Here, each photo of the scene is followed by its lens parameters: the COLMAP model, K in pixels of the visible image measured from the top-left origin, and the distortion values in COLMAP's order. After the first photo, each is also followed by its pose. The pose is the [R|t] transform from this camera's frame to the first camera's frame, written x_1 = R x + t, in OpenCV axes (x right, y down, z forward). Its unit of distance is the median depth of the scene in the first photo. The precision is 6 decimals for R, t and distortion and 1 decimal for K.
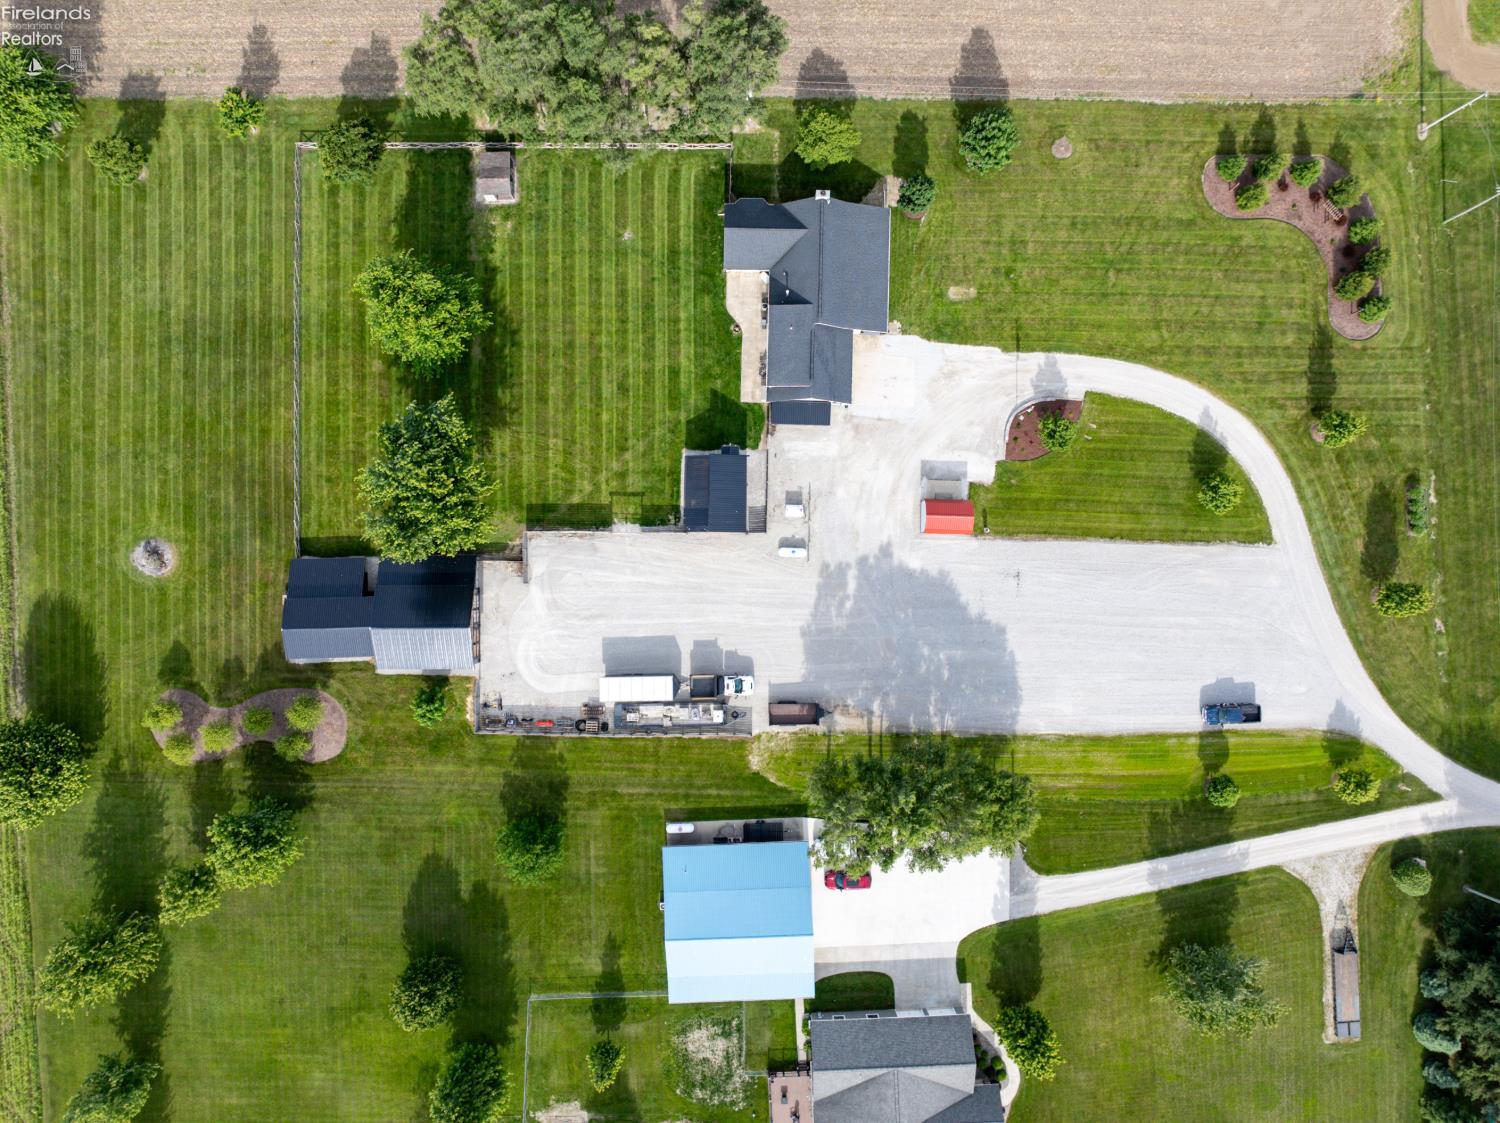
lens RADIAL K [[1050.7, 0, 715.2], [0, 1050.7, 536.7], [0, 0, 1]] dist [-0.006481, -0.000548]
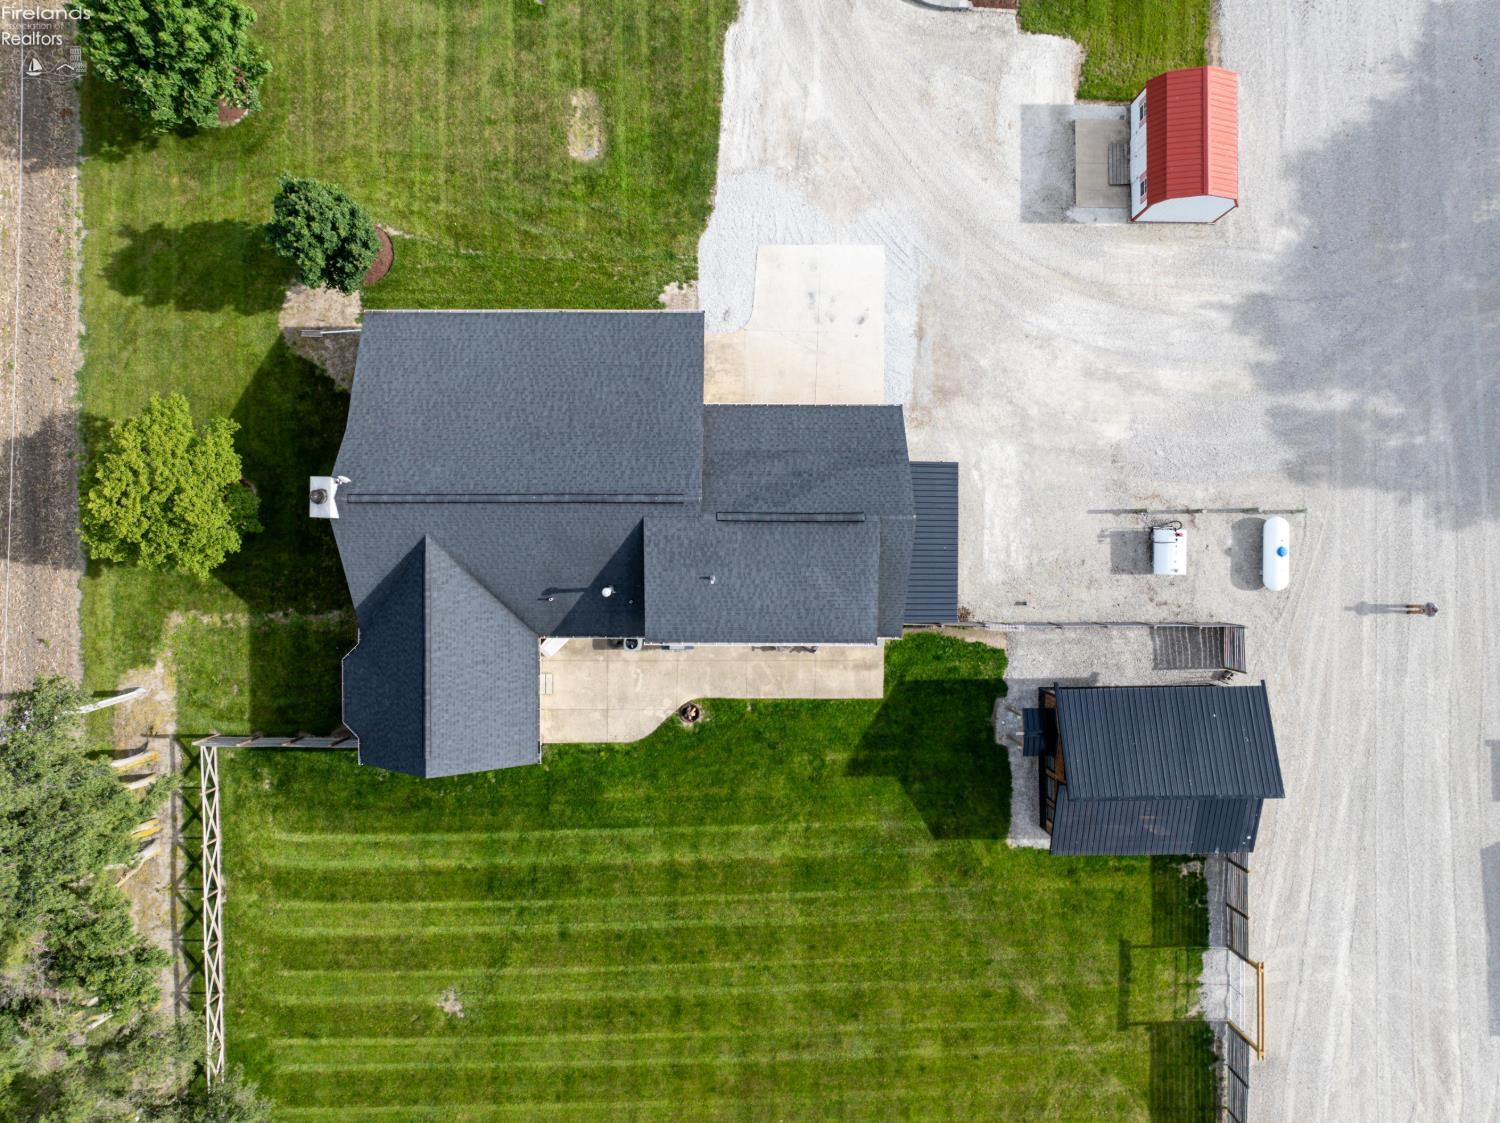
lens RADIAL K [[1059.0, 0, 750.0], [0, 1059.0, 561.5], [0, 0, 1]] dist [-0.035160, 0.000927]
pose [[-0.023087, -0.999601, 0.016263, 0.068728], [0.999595, -0.022809, 0.017035, -0.182084], [-0.016658, 0.016650, 0.999723, 0.618127]]
